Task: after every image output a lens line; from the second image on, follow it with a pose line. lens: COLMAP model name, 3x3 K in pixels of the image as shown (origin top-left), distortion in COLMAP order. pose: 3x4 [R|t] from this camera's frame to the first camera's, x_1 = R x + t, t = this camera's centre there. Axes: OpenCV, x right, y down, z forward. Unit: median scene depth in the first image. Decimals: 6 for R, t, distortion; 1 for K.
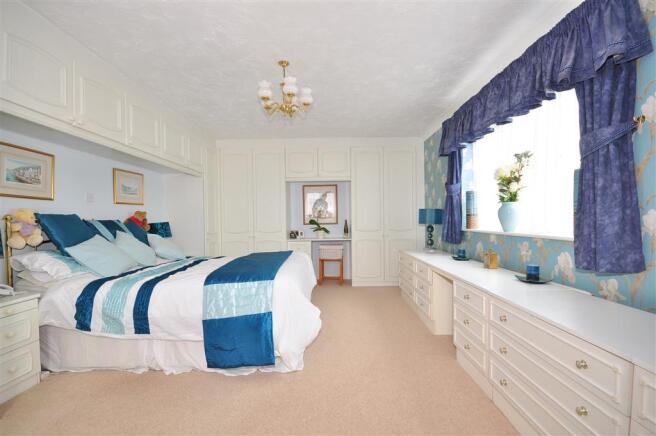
lens RADIAL K [[287.4, 0, 326.8], [0, 287.4, 224.6], [0, 0, 1]] dist [0.011963, -0.011694]
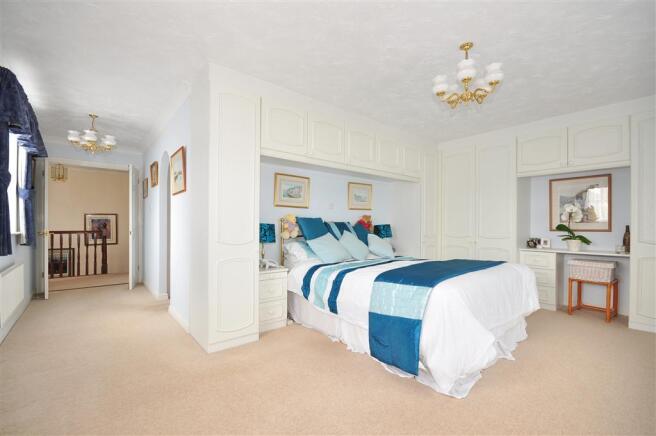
lens RADIAL K [[287.4, 0, 326.8], [0, 287.4, 224.6], [0, 0, 1]] dist [0.011963, -0.011694]
pose [[0.654000, 0.016494, -0.756315, 0.252500], [-0.025355, 0.999679, -0.000124, -0.002776], [0.756070, 0.019257, 0.654208, 0.111858]]
